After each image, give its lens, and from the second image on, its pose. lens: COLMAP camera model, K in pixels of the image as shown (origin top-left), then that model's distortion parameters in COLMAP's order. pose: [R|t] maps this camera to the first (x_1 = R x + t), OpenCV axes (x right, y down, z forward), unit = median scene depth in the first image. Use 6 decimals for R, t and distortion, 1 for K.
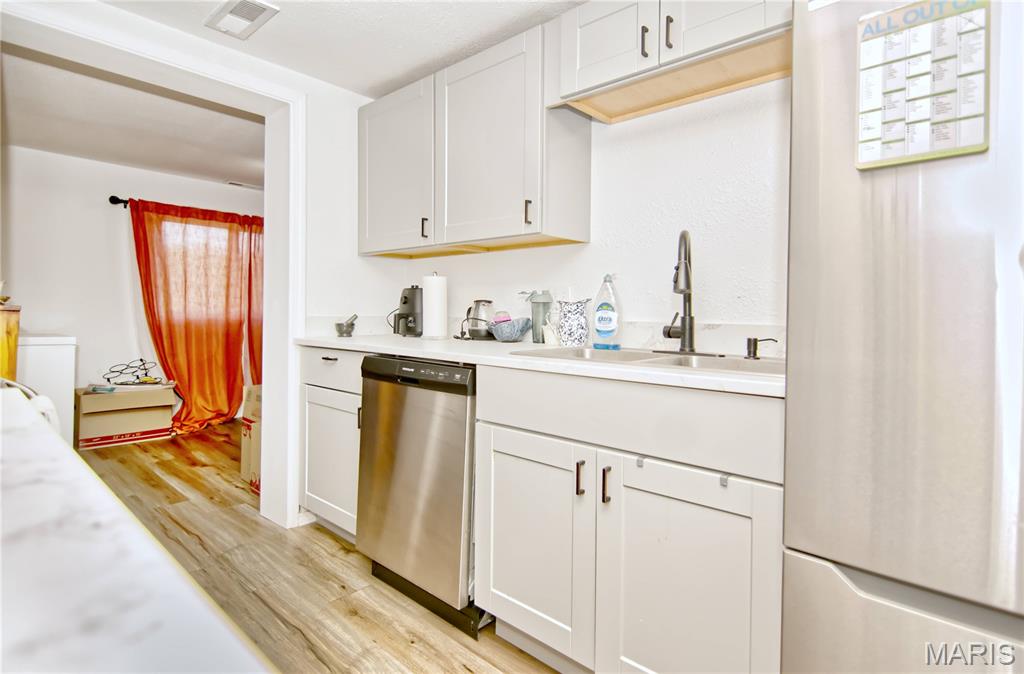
lens RADIAL K [[515.4, 0, 524.6], [0, 515.4, 310.1], [0, 0, 1]] dist [-0.015742, -0.000139]
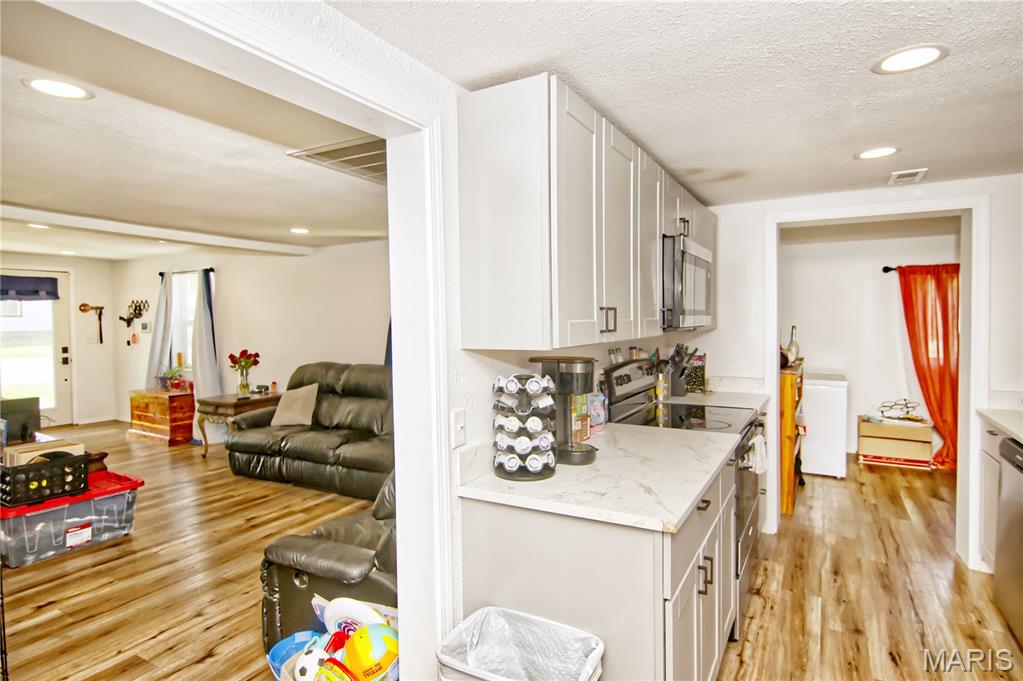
lens RADIAL K [[549.3, 0, 505.2], [0, 549.3, 340.1], [0, 0, 1]] dist [0.000820, -0.003125]
pose [[0.188363, 0.022995, -0.981830, 0.514102], [0.016344, 0.999514, 0.026545, -0.139985], [0.981963, -0.021047, 0.187896, -0.259748]]
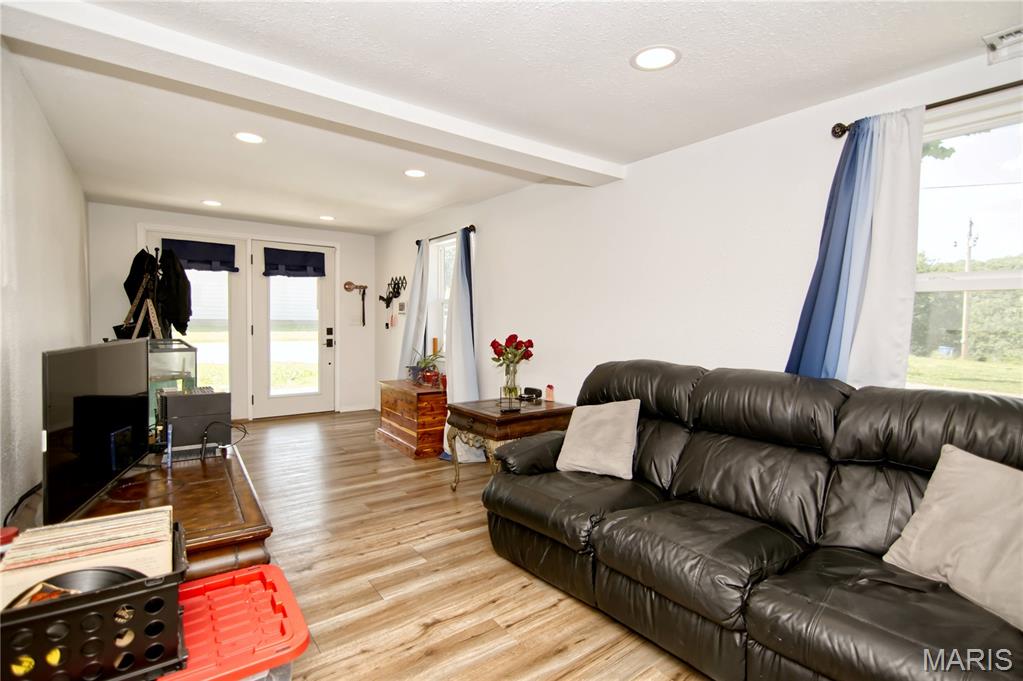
lens RADIAL K [[484.0, 0, 508.1], [0, 484.0, 345.6], [0, 0, 1]] dist [0.014487, -0.007470]
pose [[-0.220377, 0.035431, -0.974771, -0.582728], [-0.009700, 0.999211, 0.038512, -0.081207], [0.975367, 0.017942, -0.219859, -0.600584]]
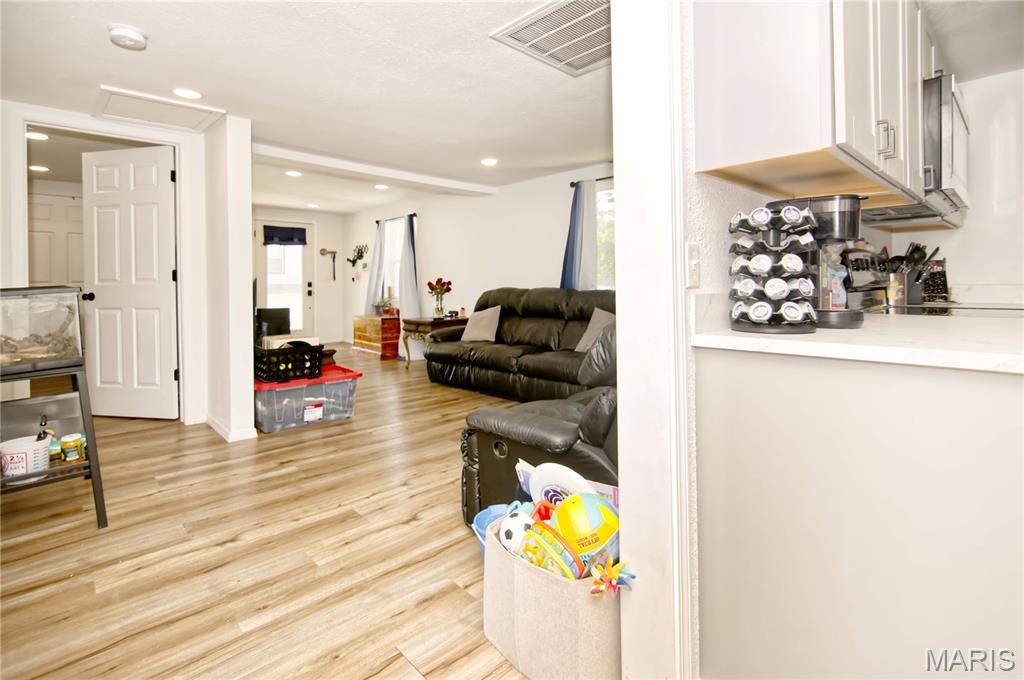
lens RADIAL K [[484.5, 0, 510.5], [0, 484.5, 288.4], [0, 0, 1]] dist [0.014487, -0.007470]
pose [[-0.098344, -0.001703, -0.995151, 0.371235], [0.011585, 0.999929, -0.002856, -0.003821], [0.995085, -0.011810, -0.098318, -0.323596]]
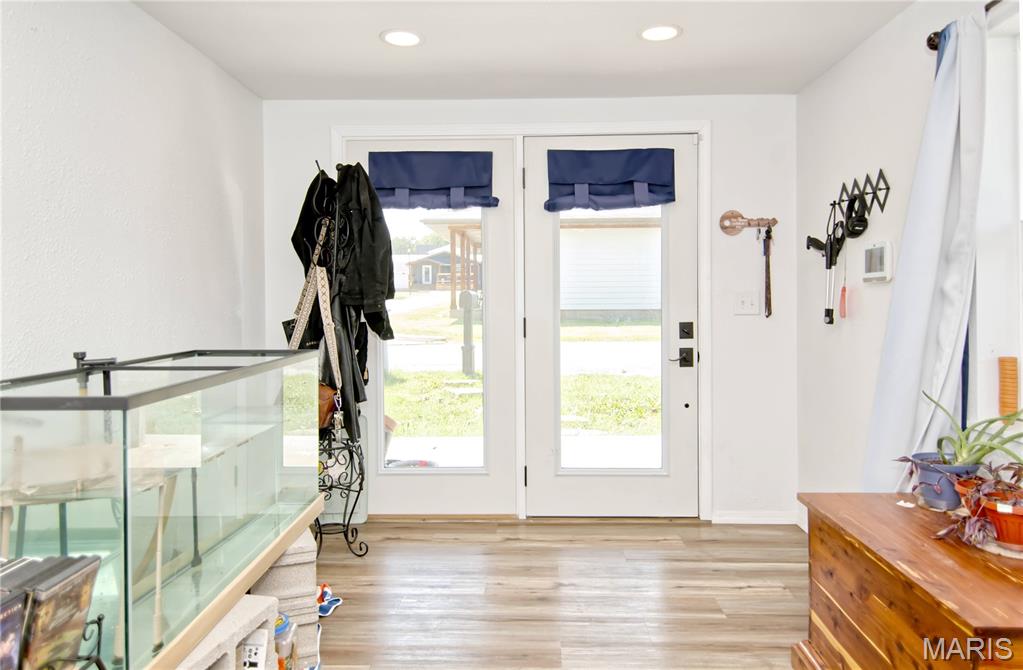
lens RADIAL K [[690.1, 0, 509.1], [0, 690.1, 304.5], [0, 0, 1]] dist [-0.002338, -0.000460]
pose [[-0.788913, -0.013691, -0.614353, -1.493867], [-0.003155, 0.999829, -0.018230, -0.077400], [0.614497, -0.012443, -0.788821, -1.048871]]
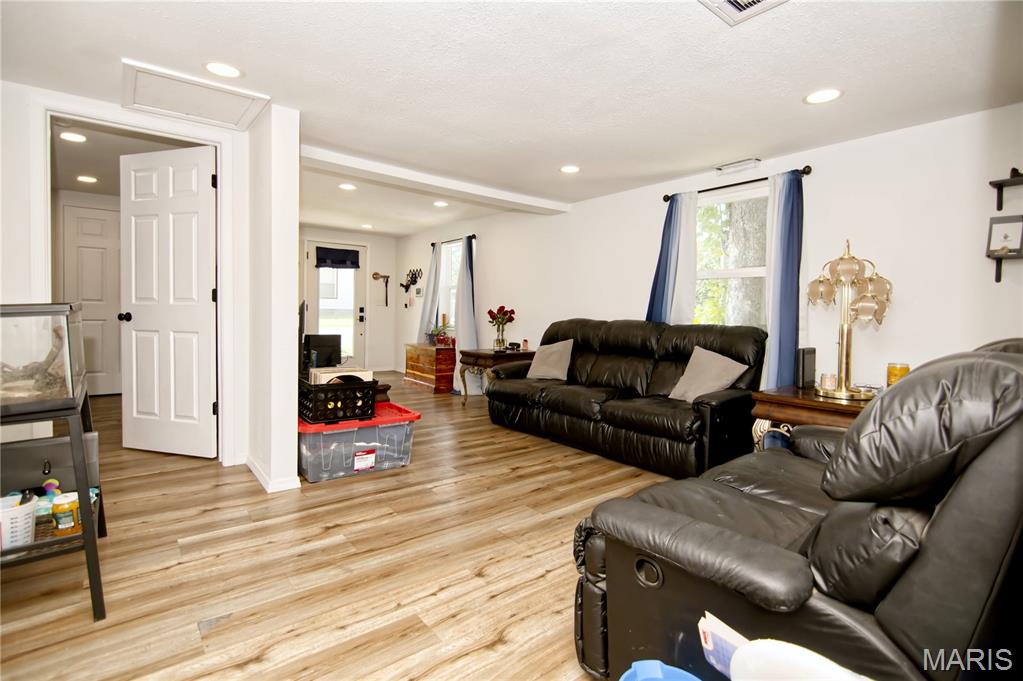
lens RADIAL K [[484.0, 0, 507.6], [0, 484.0, 328.0], [0, 0, 1]] dist [0.014487, -0.007470]
pose [[-0.194192, 0.014020, -0.980863, 0.142101], [-0.014729, 0.999743, 0.017206, -0.006089], [0.980853, 0.017789, -0.193936, -0.453566]]
